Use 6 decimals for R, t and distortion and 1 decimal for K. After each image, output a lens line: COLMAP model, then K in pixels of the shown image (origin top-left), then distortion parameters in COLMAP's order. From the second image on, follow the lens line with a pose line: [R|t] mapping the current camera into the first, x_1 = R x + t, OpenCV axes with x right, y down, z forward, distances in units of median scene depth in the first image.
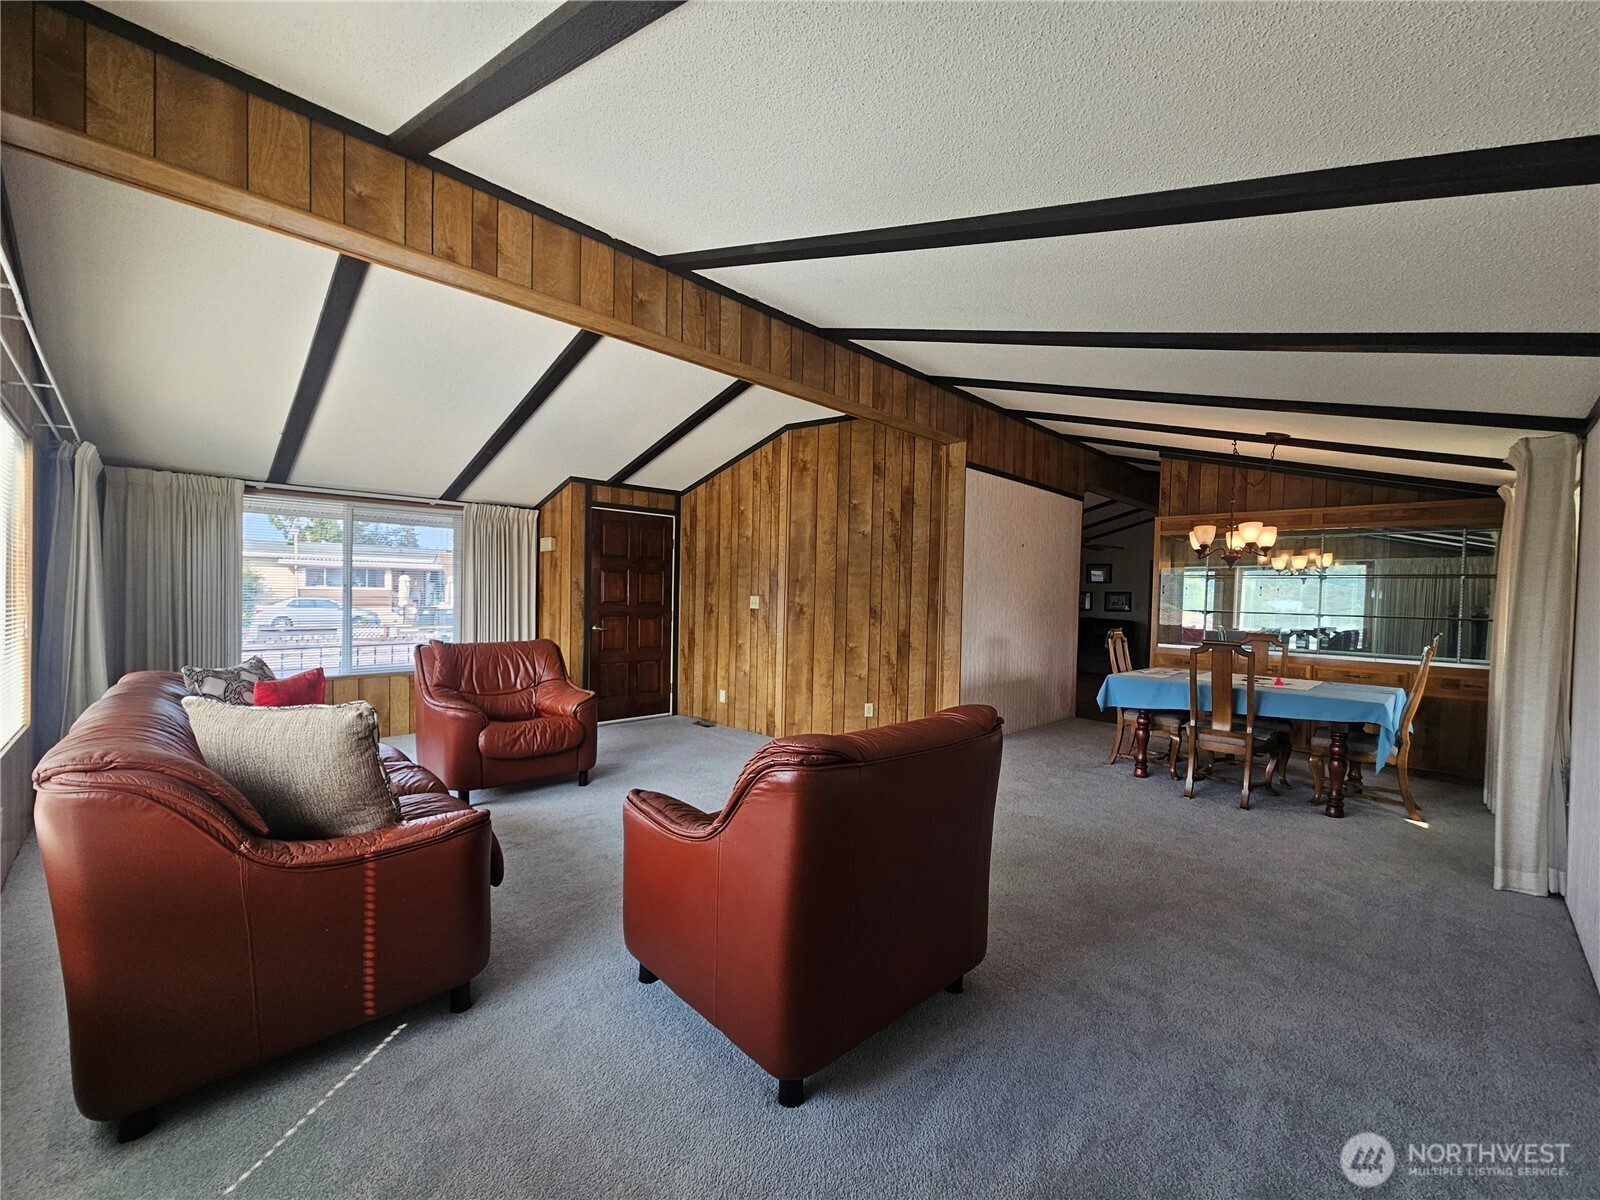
lens RADIAL K [[658.4, 0, 802.6], [0, 658.4, 609.6], [0, 0, 1]] dist [0.000725, 0.000210]
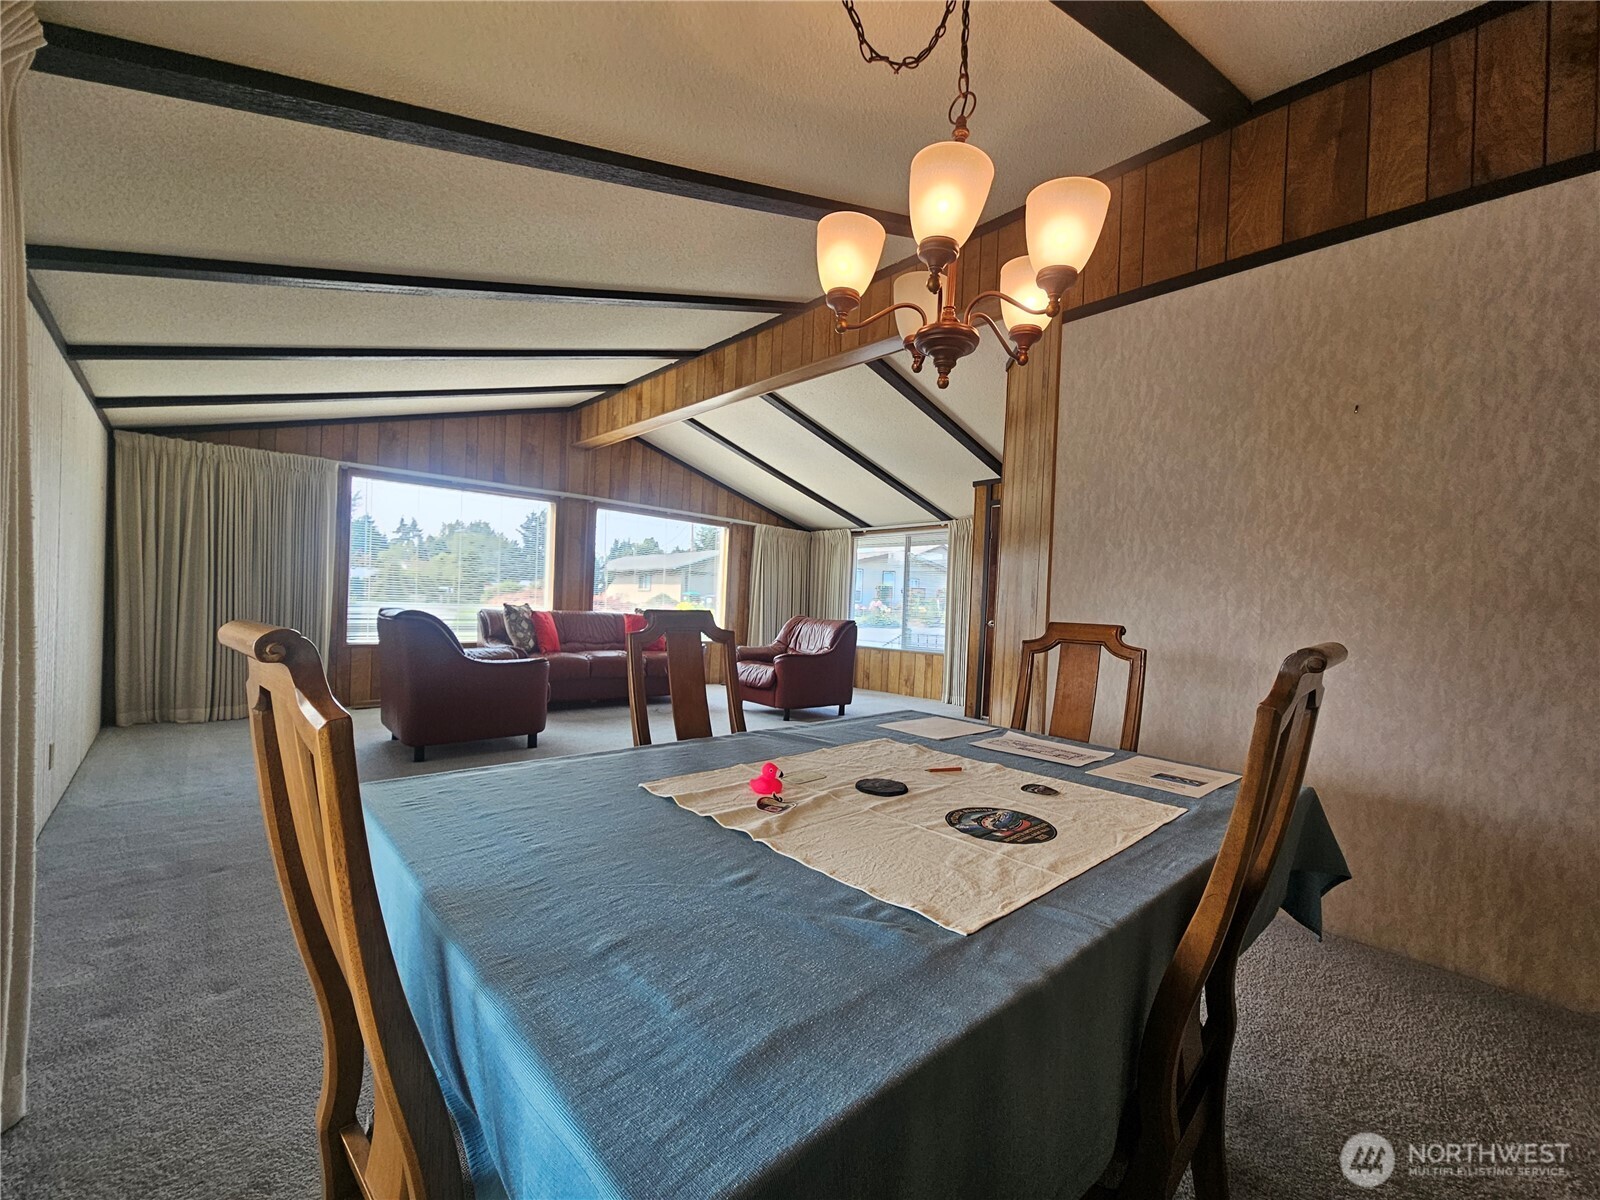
lens RADIAL K [[658.4, 0, 793.6], [0, 658.4, 608.5], [0, 0, 1]] dist [0.000725, 0.000210]
pose [[-0.042500, -0.010820, -0.999038, 0.771970], [-0.058161, 0.998272, -0.008338, 0.033691], [0.997402, 0.057750, -0.043056, 0.792207]]
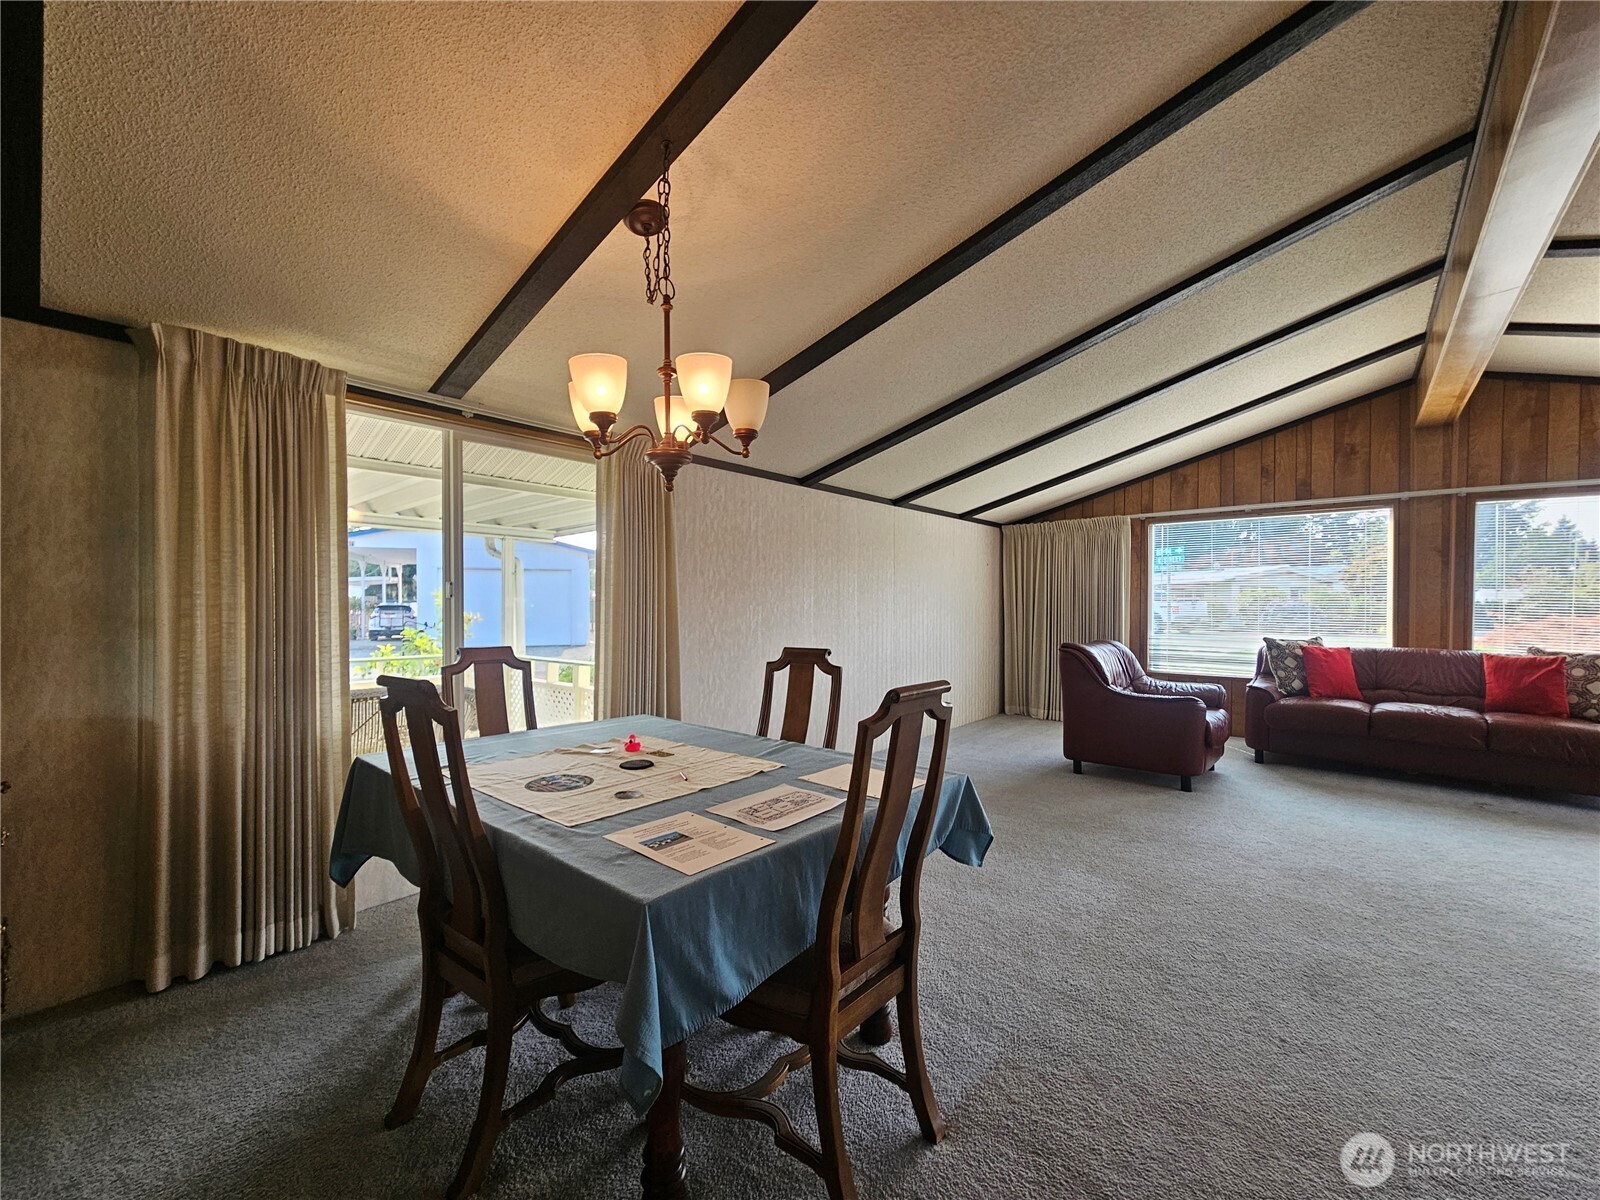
lens RADIAL K [[658.4, 0, 803.8], [0, 658.4, 613.3], [0, 0, 1]] dist [0.000725, 0.000210]
pose [[-0.995489, -0.023706, -0.091872, 0.503782], [-0.026589, 0.999188, 0.030282, -0.000590], [0.091079, 0.032588, -0.995310, 1.152304]]
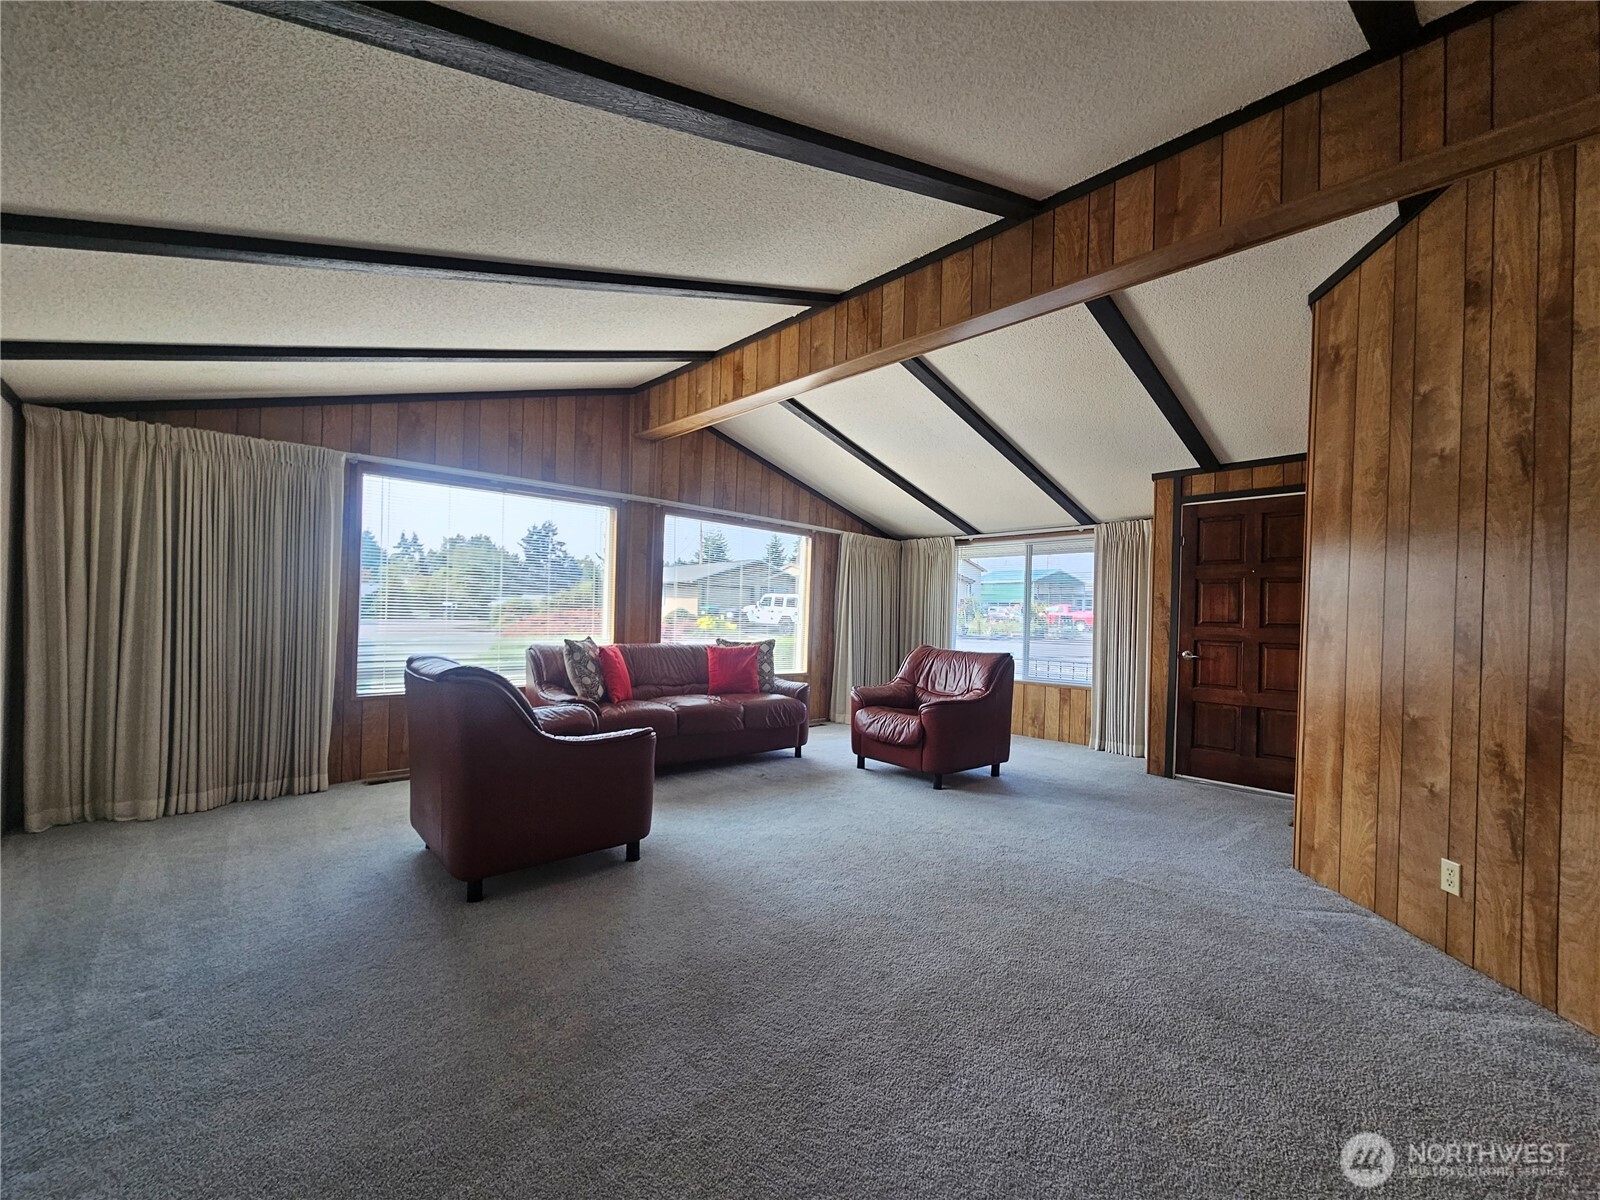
lens RADIAL K [[658.4, 0, 796.7], [0, 658.4, 607.4], [0, 0, 1]] dist [0.000725, 0.000210]
pose [[-0.039004, -0.027303, -0.998866, 0.534936], [-0.046028, 0.998615, -0.025499, 0.013790], [0.998178, 0.044981, -0.040206, 0.602949]]
